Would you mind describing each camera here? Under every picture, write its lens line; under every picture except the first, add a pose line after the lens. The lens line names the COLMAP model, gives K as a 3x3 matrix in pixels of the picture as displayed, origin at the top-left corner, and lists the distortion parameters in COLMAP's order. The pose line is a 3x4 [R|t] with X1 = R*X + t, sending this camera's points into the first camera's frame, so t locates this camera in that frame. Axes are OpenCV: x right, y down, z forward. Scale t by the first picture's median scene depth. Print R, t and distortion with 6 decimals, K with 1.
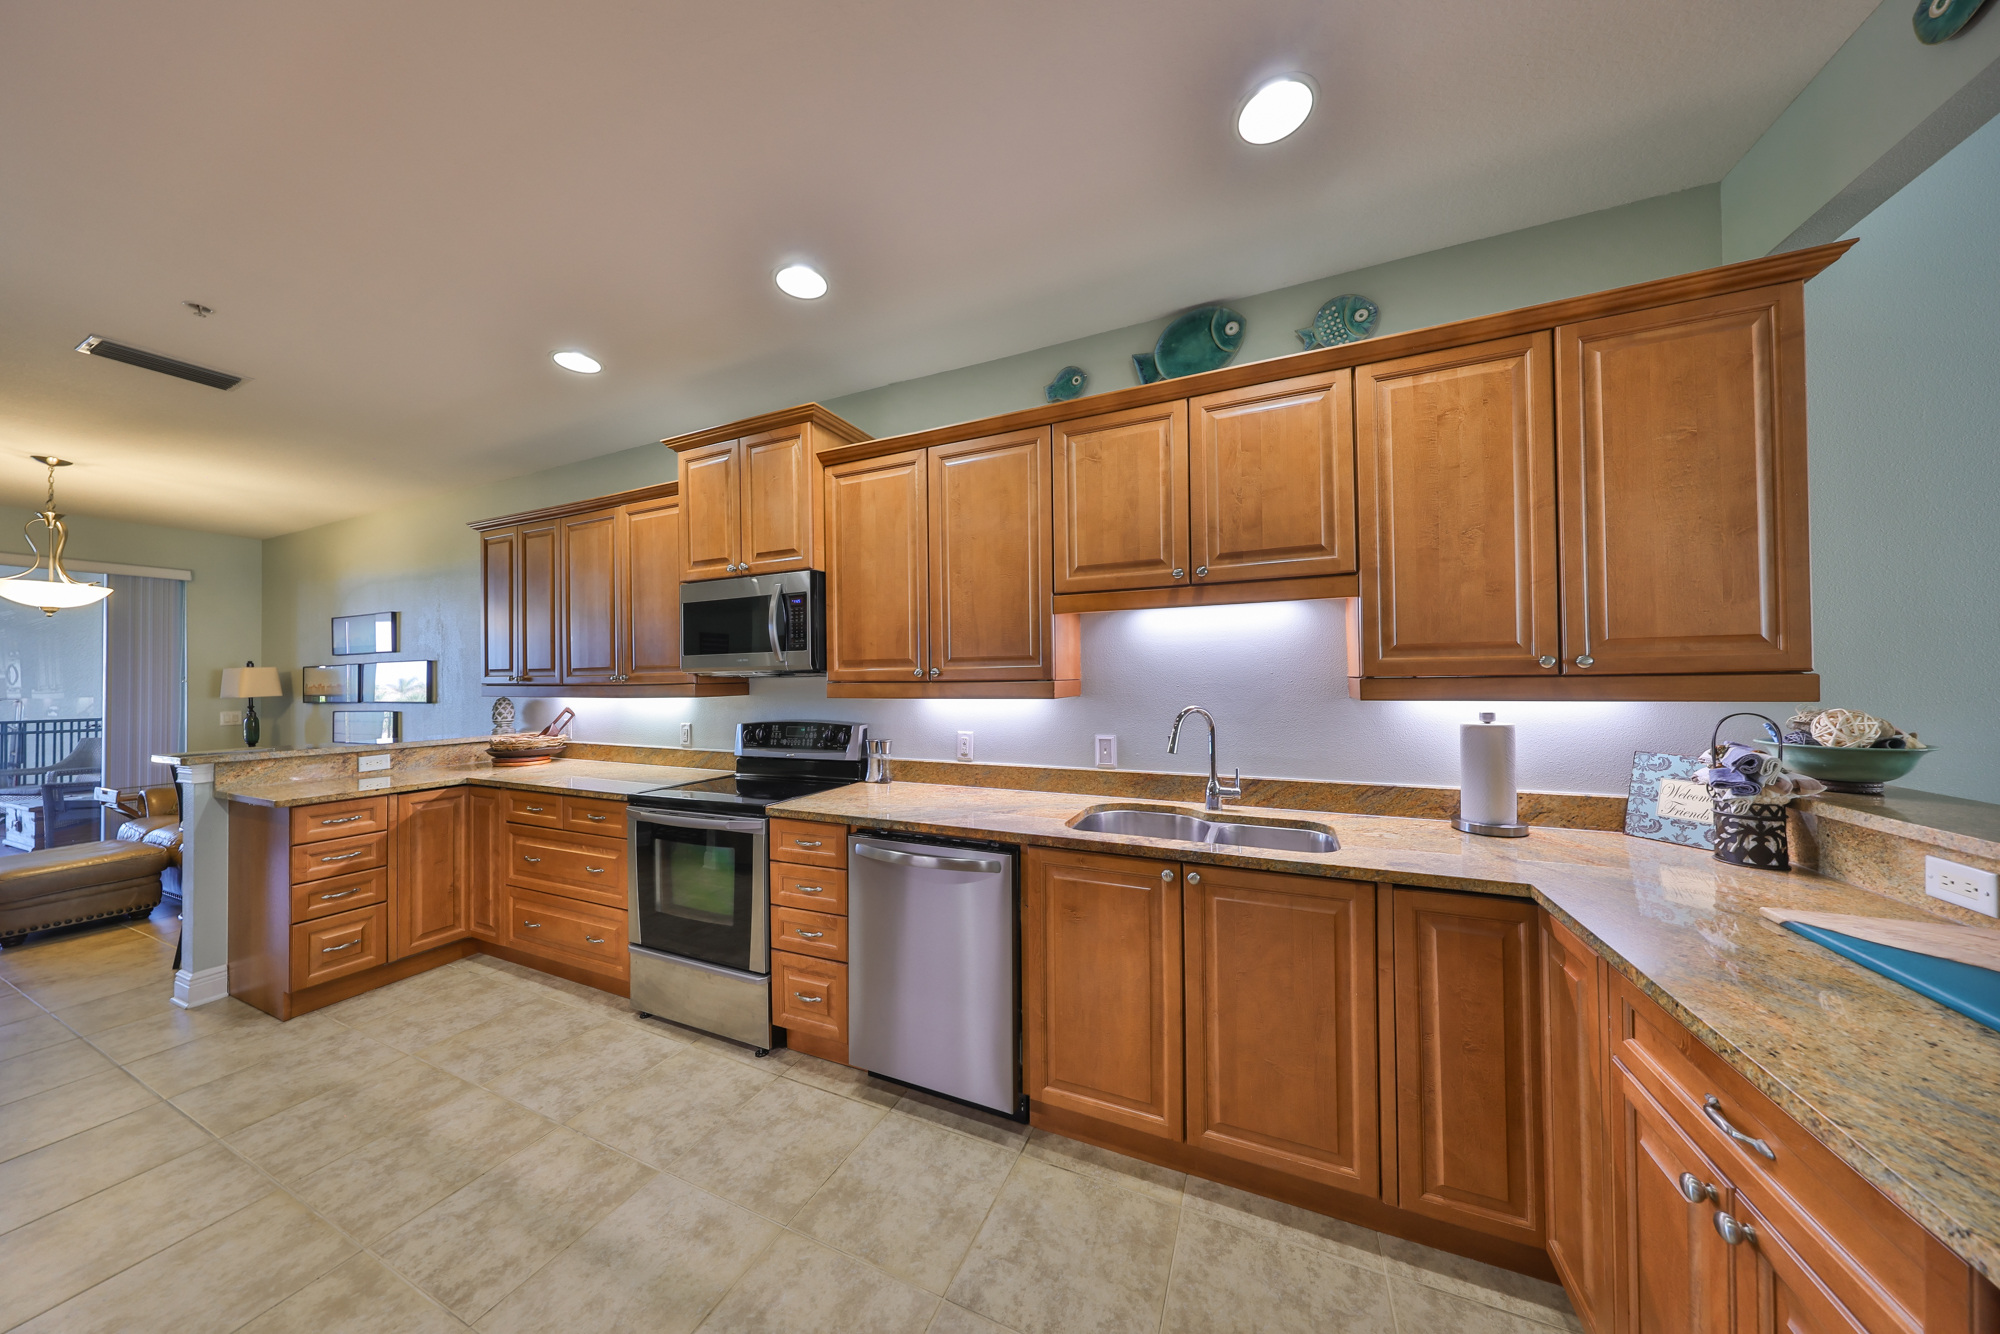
lens RADIAL K [[627.3, 0, 1012.9], [0, 627.3, 668.7], [0, 0, 1]] dist [0.005297, -0.000156]
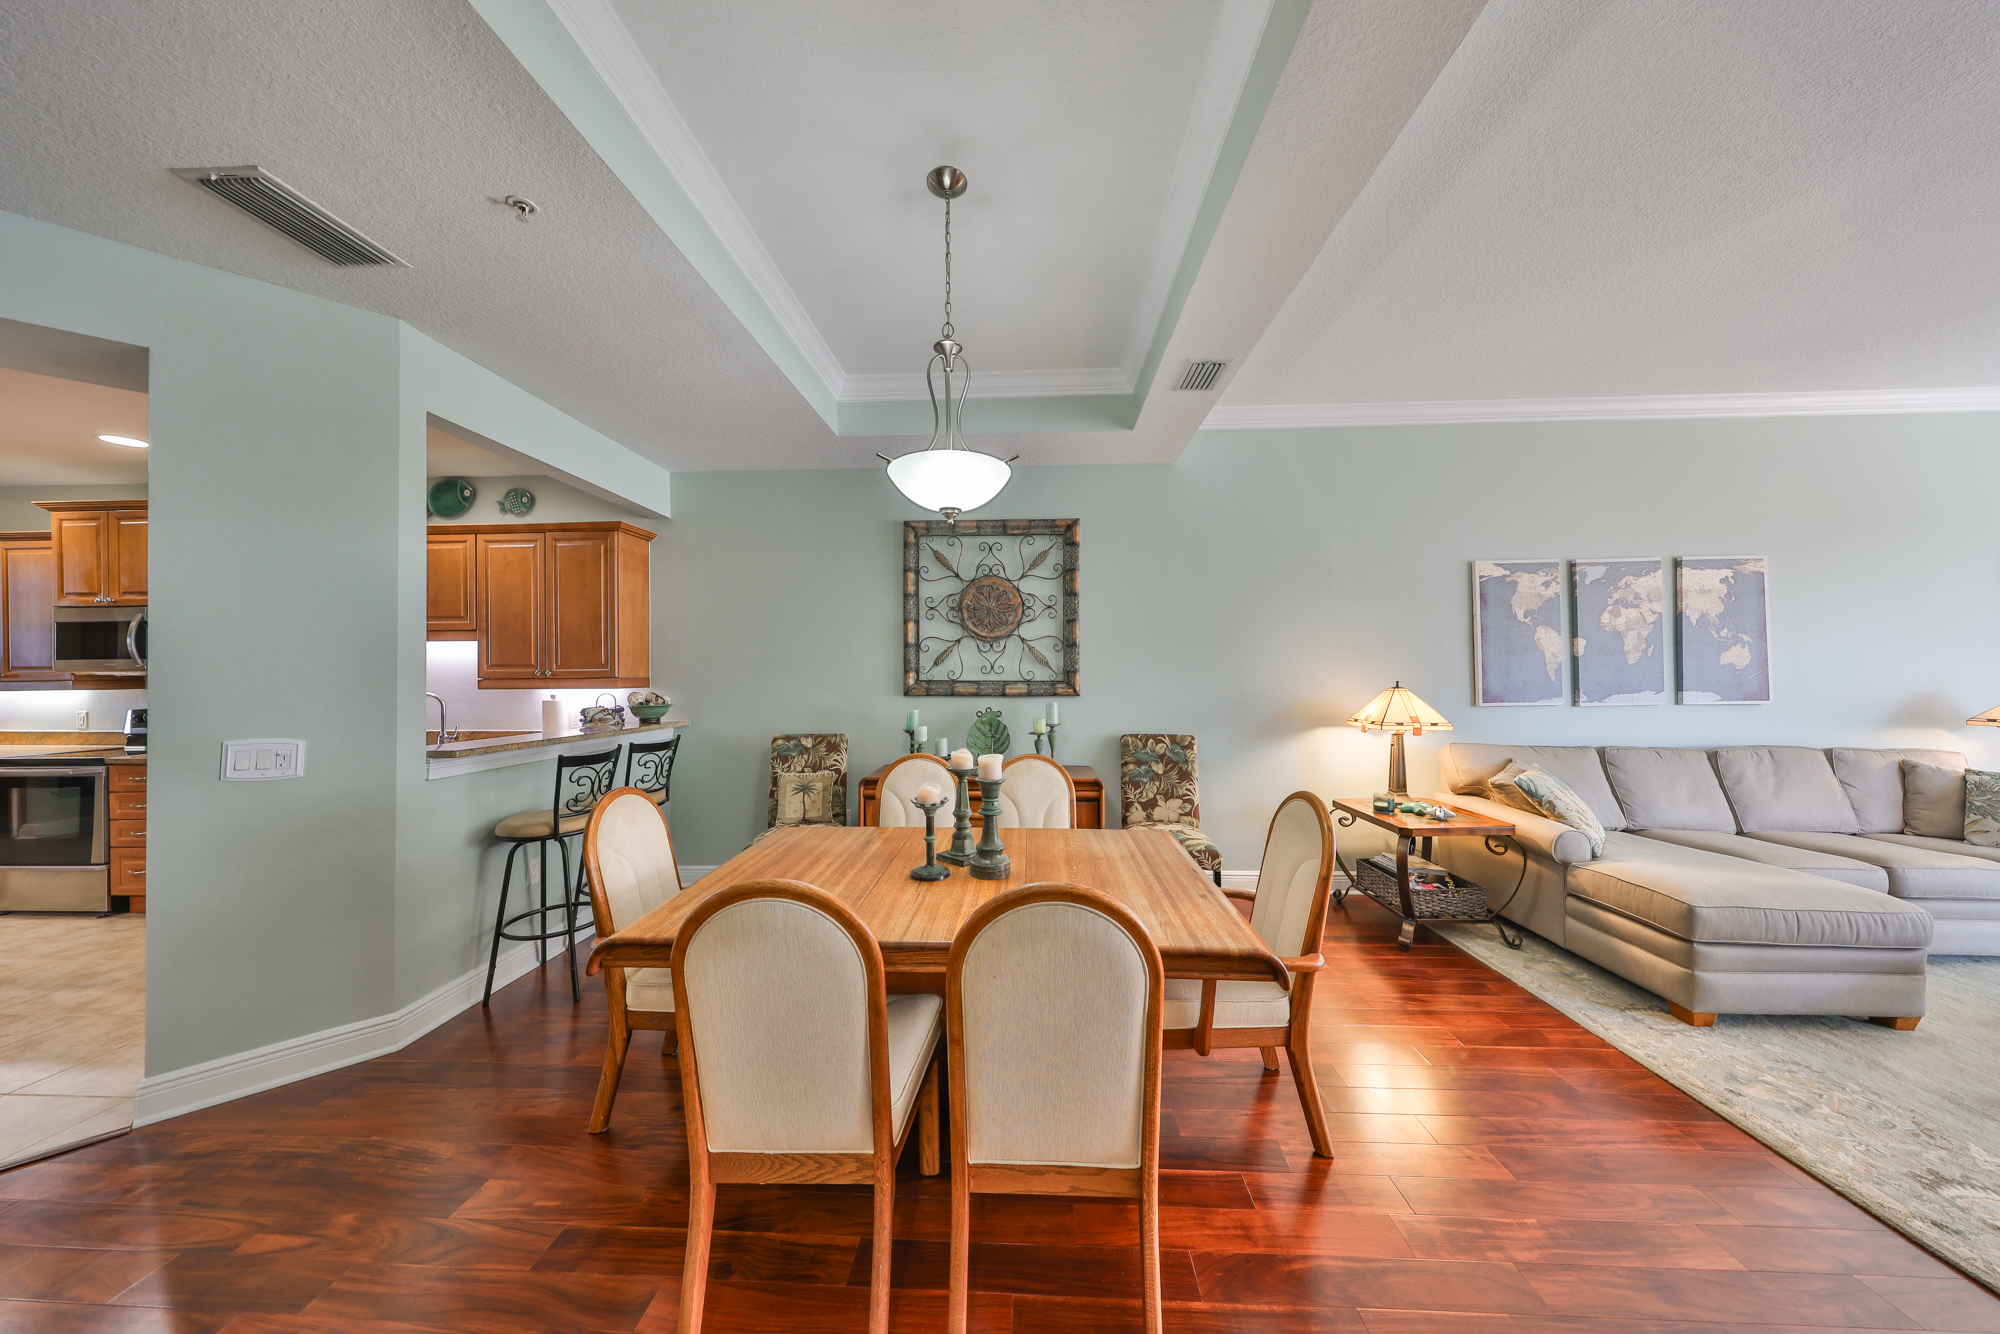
lens RADIAL K [[627.3, 0, 1010.2], [0, 627.3, 675.3], [0, 0, 1]] dist [0.005297, -0.000156]
pose [[0.934140, 0.009969, 0.356769, 1.226201], [-0.012367, 0.999914, 0.004441, -0.025564], [-0.356694, -0.008561, 0.934182, -1.372540]]
